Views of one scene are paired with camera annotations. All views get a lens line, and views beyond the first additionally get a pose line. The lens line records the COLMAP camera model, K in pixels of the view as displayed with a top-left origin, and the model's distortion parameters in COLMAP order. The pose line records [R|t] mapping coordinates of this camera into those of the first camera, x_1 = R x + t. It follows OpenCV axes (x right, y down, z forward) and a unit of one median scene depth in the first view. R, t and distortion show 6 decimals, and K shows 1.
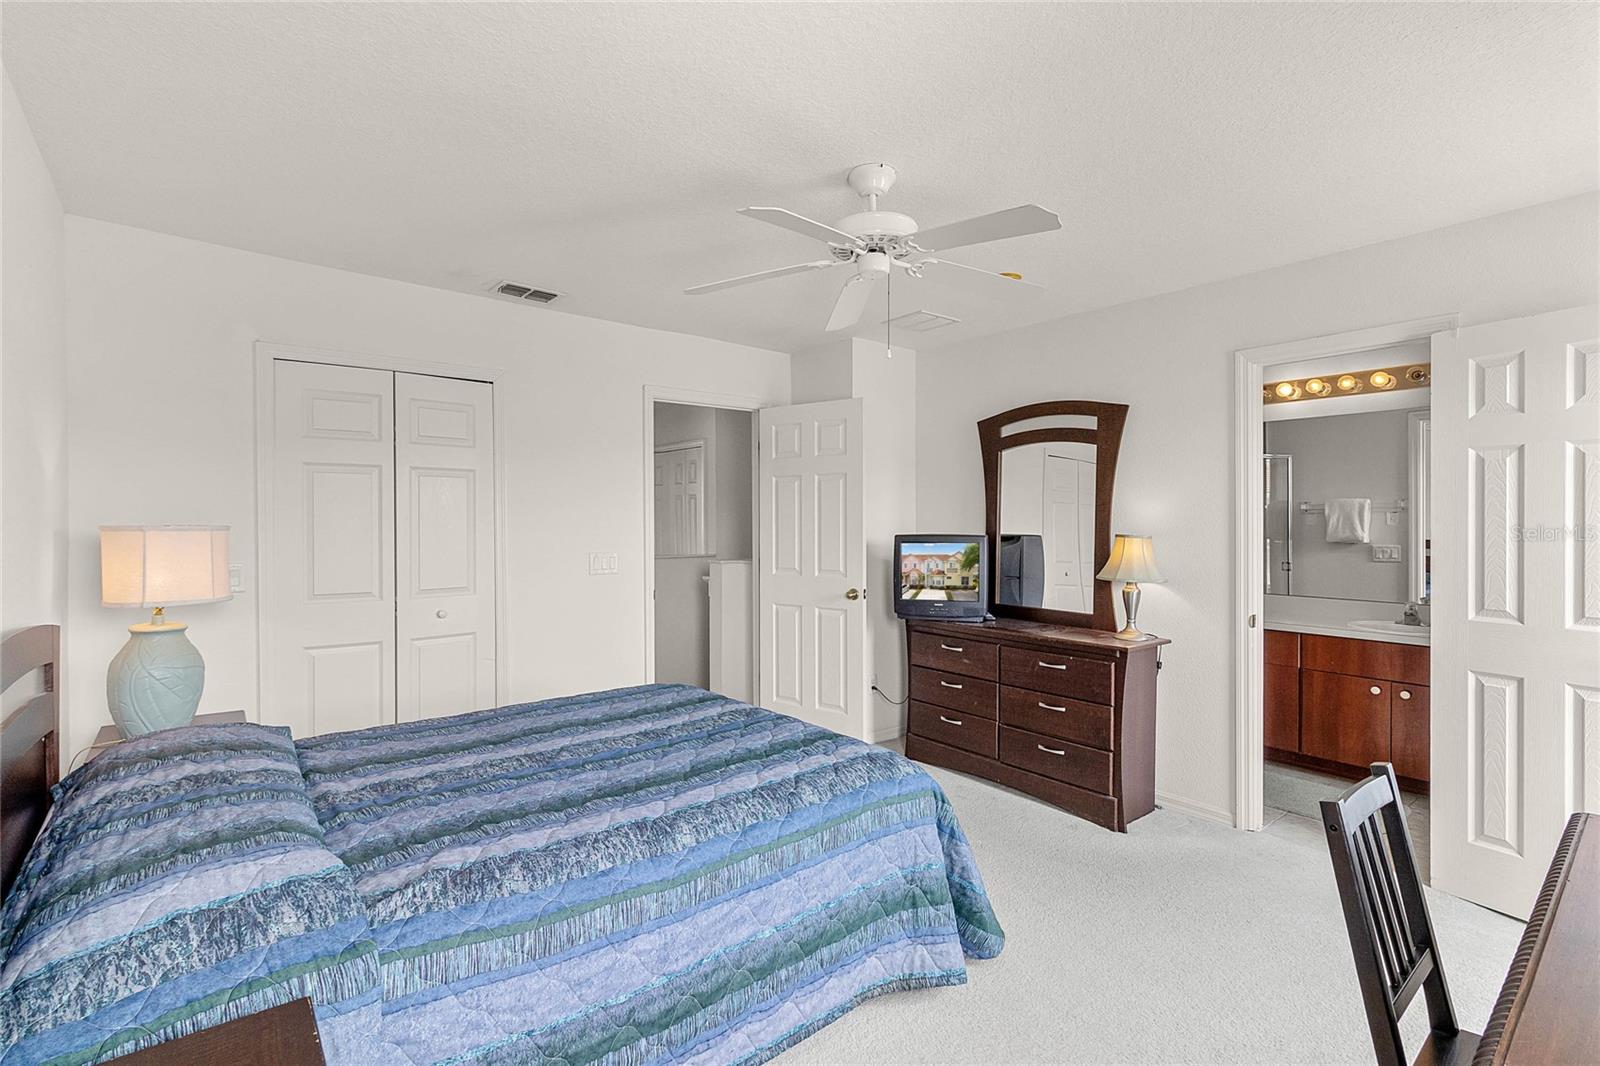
lens RADIAL K [[728.6, 0, 794.5], [0, 728.6, 524.7], [0, 0, 1]] dist [0.001077, 0.000836]
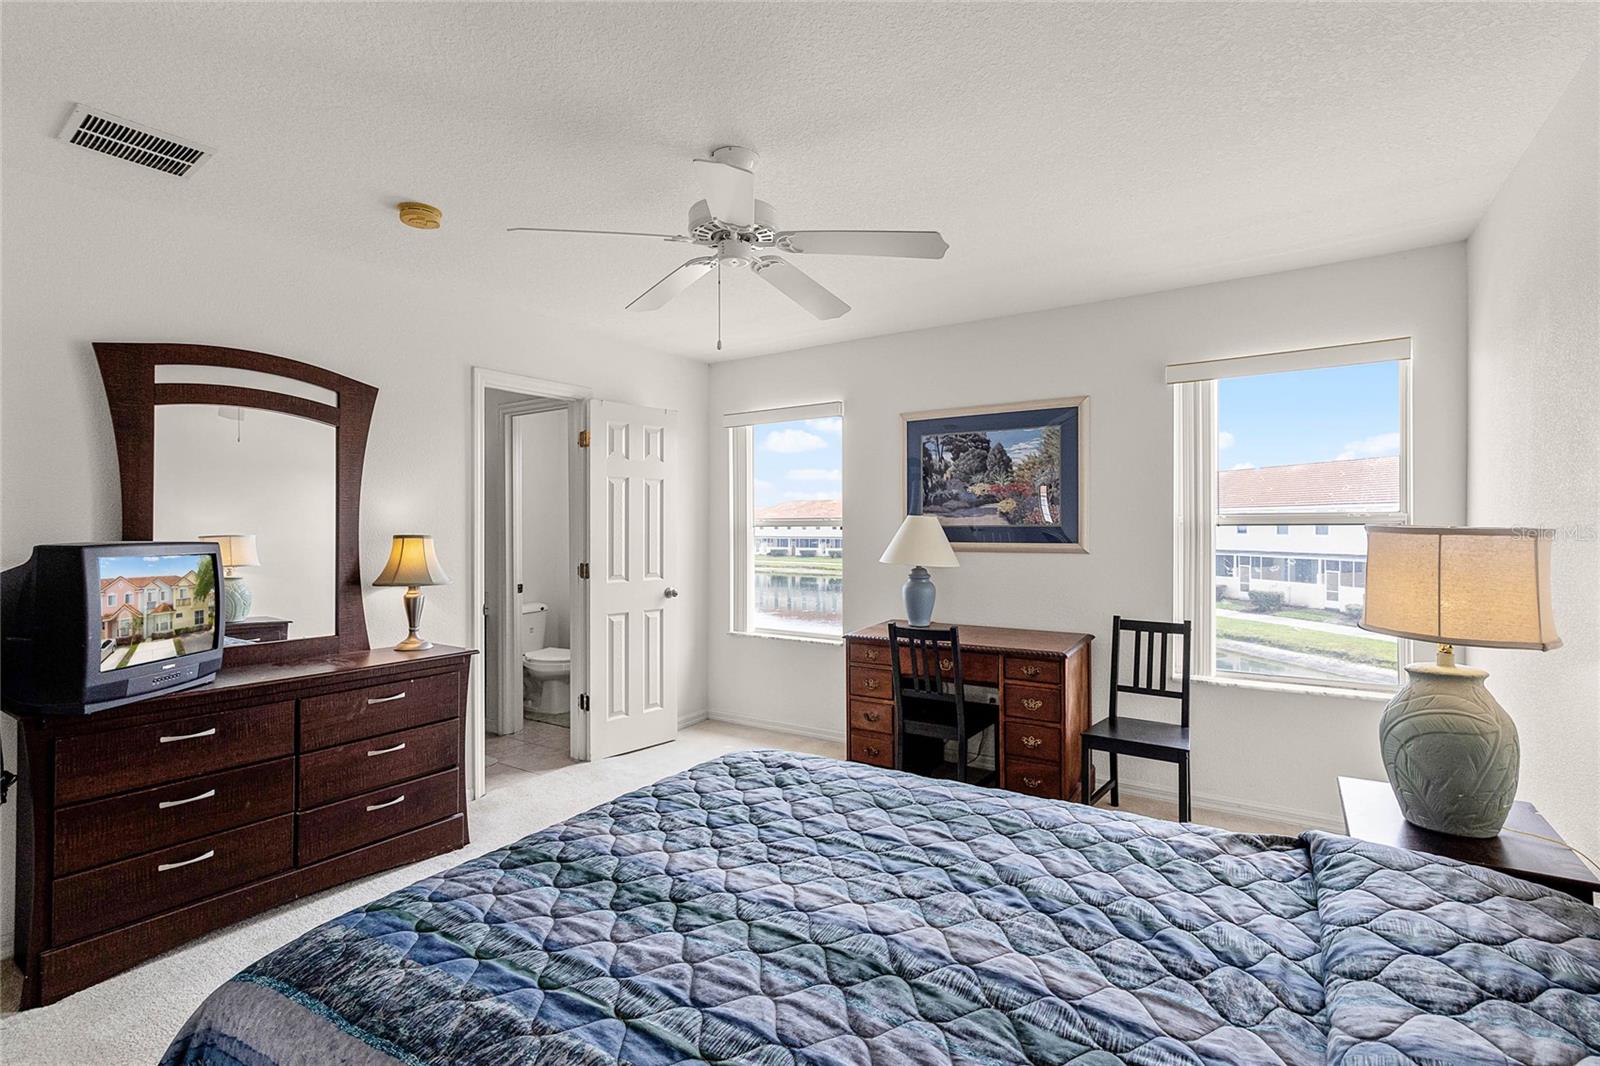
lens RADIAL K [[728.6, 0, 803.1], [0, 728.6, 530.2], [0, 0, 1]] dist [0.001077, 0.000836]
pose [[-0.292535, -0.000827, 0.956254, -0.486204], [0.008943, 0.999954, 0.003600, 0.007495], [-0.956213, 0.009605, -0.292514, 0.693639]]
